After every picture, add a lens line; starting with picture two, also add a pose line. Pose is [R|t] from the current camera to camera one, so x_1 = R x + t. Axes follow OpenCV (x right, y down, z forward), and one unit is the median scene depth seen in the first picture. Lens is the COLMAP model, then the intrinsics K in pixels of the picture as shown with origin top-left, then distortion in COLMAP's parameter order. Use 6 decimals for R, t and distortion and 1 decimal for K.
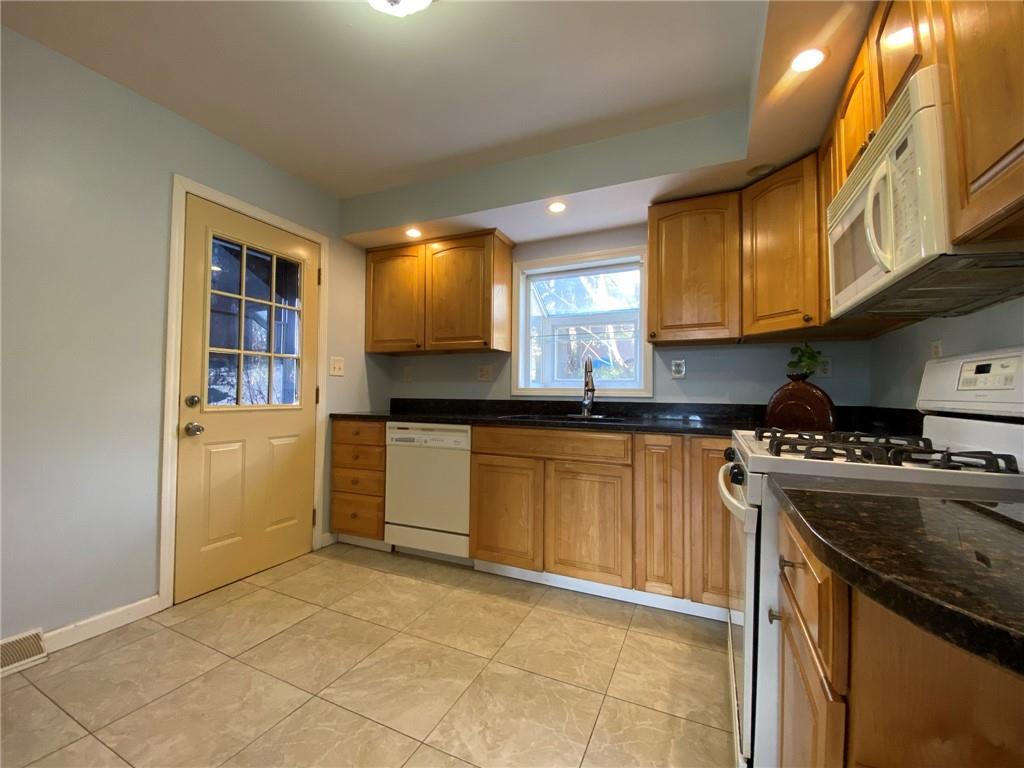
lens RADIAL K [[428.5, 0, 507.3], [0, 428.5, 381.4], [0, 0, 1]] dist [0.040024, -0.032437]
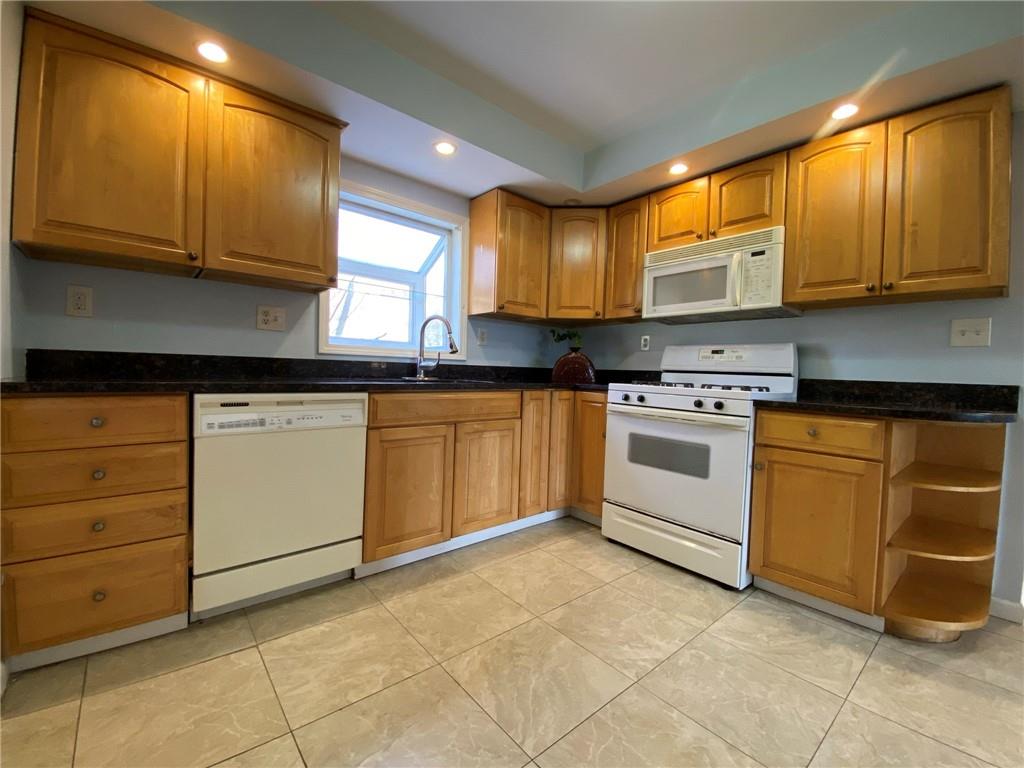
lens RADIAL K [[428.5, 0, 507.3], [0, 428.5, 381.4], [0, 0, 1]] dist [0.040024, -0.032437]
pose [[0.420320, -0.023301, 0.907077, -0.739873], [-0.054232, 0.997238, 0.050747, 0.035557], [-0.905754, -0.070522, 0.417895, 0.518537]]
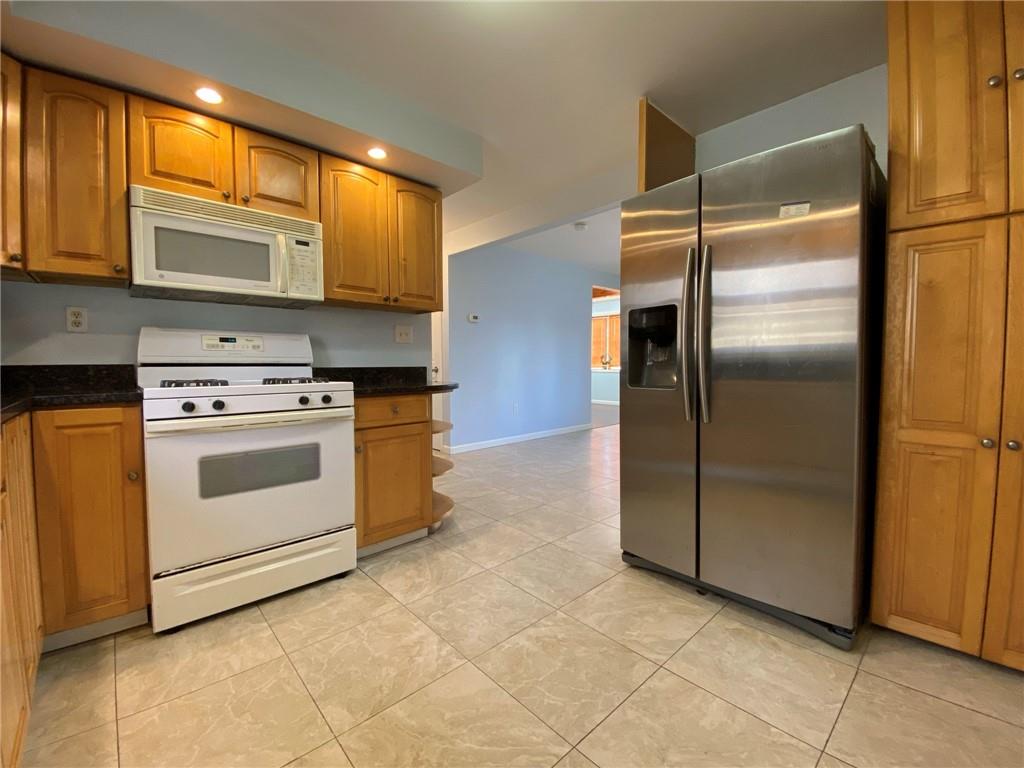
lens RADIAL K [[428.5, 0, 507.3], [0, 428.5, 381.4], [0, 0, 1]] dist [0.040024, -0.032437]
pose [[-0.923017, -0.024732, 0.383964, -0.407752], [-0.018516, 0.999631, 0.019879, 0.047415], [-0.384314, 0.011239, -0.923134, 1.158417]]
